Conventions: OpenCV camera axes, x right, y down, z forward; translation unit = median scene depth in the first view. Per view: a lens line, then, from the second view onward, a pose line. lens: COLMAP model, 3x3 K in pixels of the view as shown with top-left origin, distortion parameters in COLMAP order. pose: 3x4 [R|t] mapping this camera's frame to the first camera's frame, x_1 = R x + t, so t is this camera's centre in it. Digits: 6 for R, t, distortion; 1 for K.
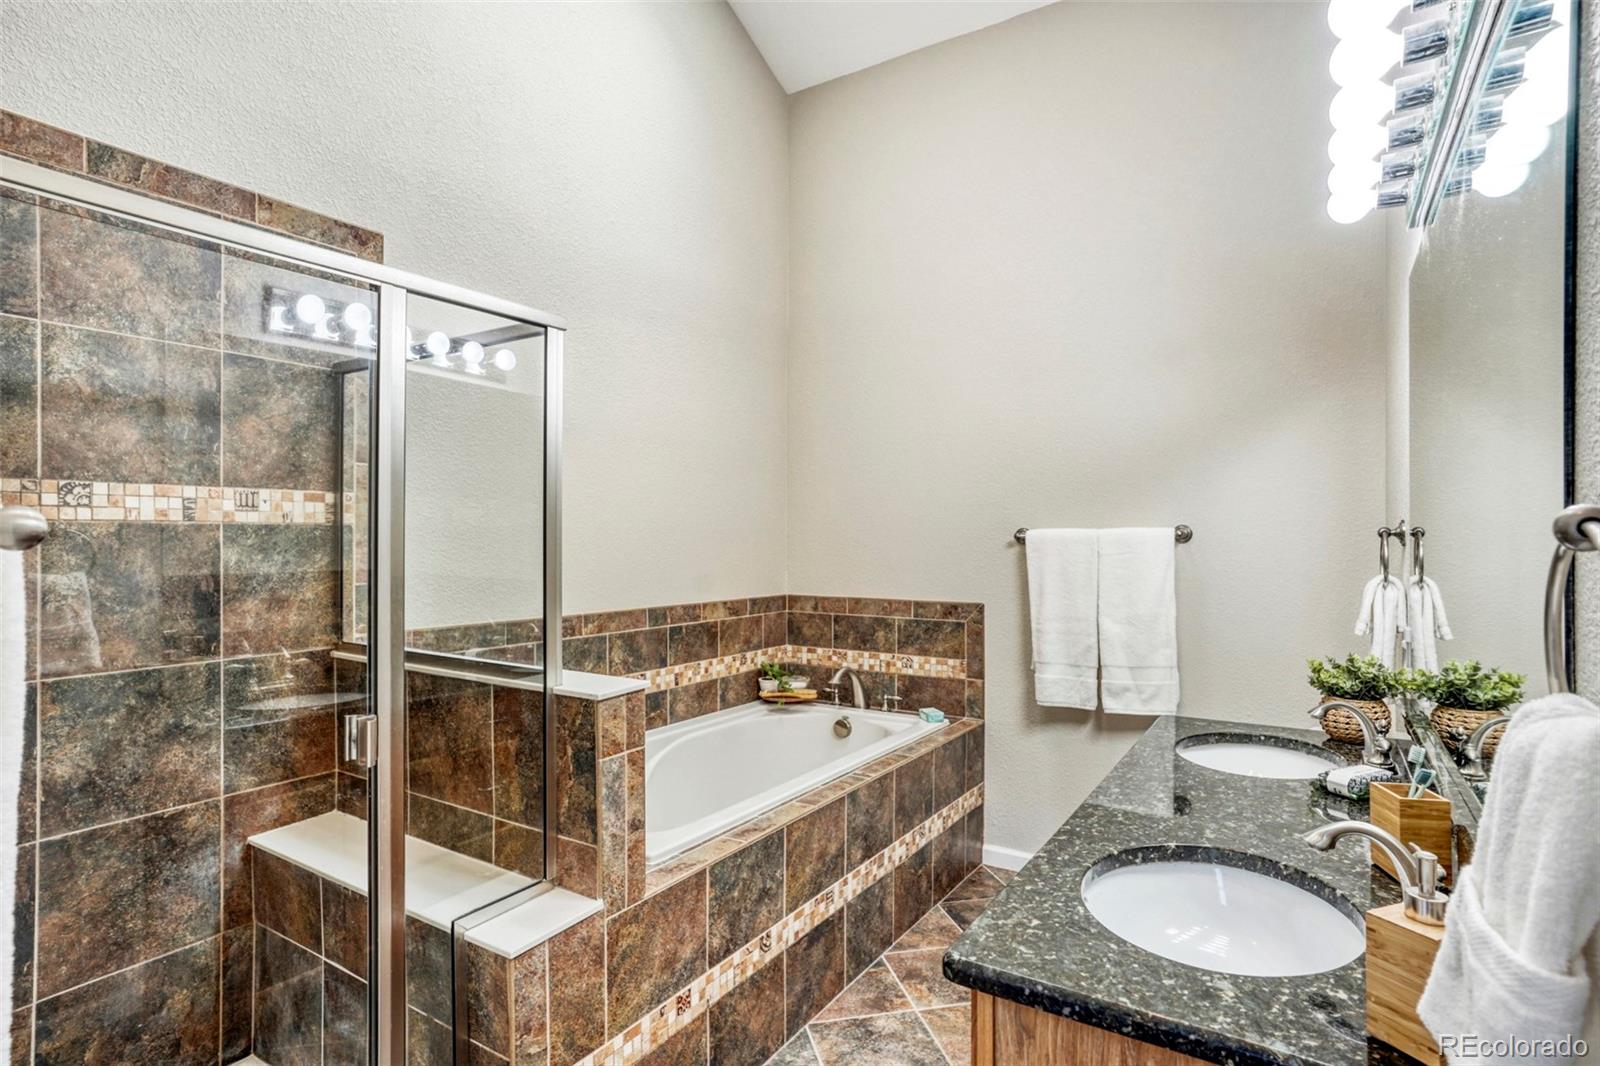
lens RADIAL K [[855.4, 0, 770.6], [0, 855.4, 540.6], [0, 0, 1]] dist [-0.044371, 0.033405]
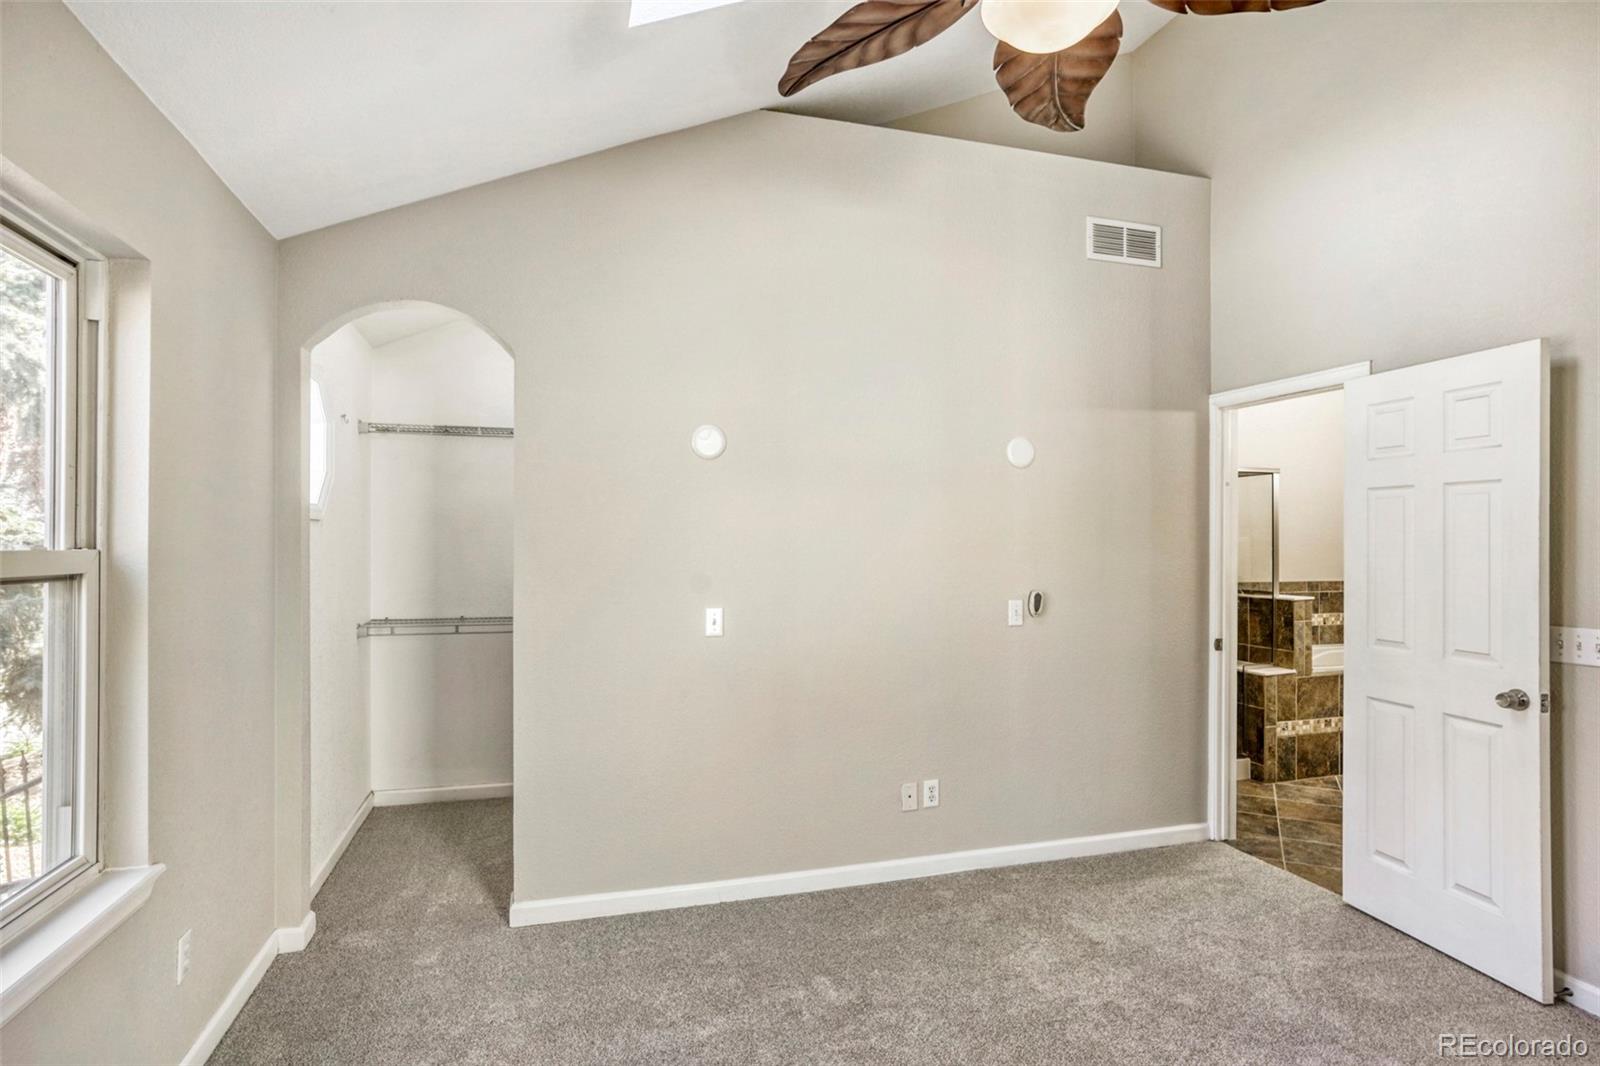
lens RADIAL K [[855.4, 0, 770.6], [0, 855.4, 540.6], [0, 0, 1]] dist [-0.044371, 0.033405]
pose [[0.773434, -0.000250, -0.633877, 0.204867], [-0.002174, 0.999993, -0.003048, -0.006717], [0.633874, 0.003736, 0.773428, -1.984750]]
